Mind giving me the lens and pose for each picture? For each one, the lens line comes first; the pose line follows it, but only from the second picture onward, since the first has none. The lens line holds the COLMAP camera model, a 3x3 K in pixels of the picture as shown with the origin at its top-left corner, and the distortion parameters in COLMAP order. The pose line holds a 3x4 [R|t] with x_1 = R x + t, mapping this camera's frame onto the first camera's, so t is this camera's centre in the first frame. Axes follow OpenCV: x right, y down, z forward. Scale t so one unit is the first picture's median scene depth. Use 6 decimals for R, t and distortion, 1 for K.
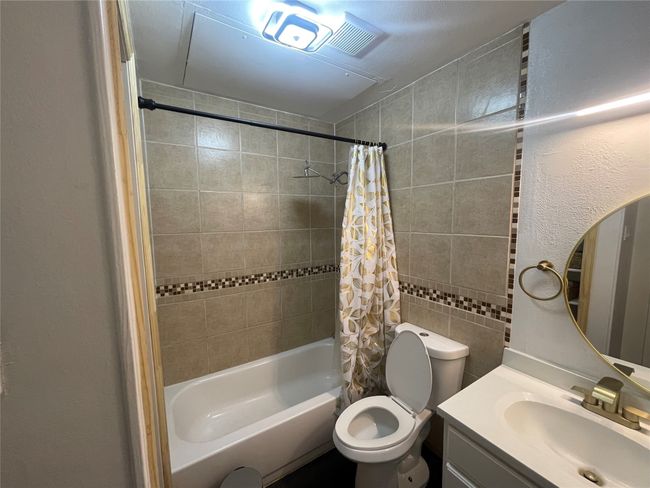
lens RADIAL K [[261.5, 0, 326.1], [0, 261.5, 245.0], [0, 0, 1]] dist [0.003259, -0.000054]
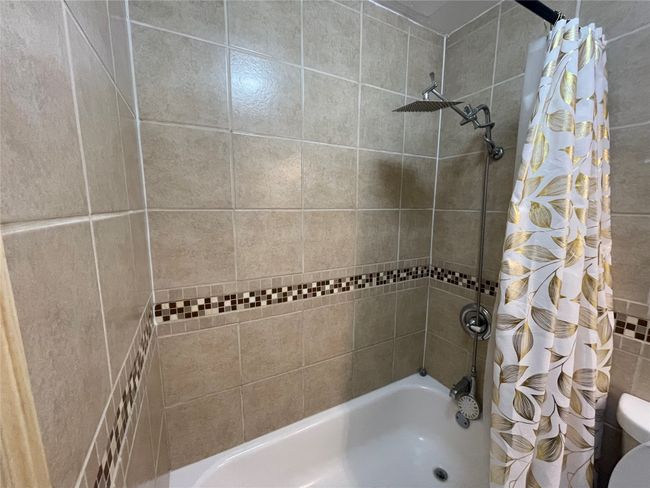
lens RADIAL K [[261.5, 0, 325.0], [0, 261.5, 244.1], [0, 0, 1]] dist [0.003259, -0.000054]
pose [[0.993548, 0.028303, -0.109826, -0.203912], [-0.024086, 0.998928, 0.039531, 0.001335], [0.110827, -0.036630, 0.993164, 0.429928]]
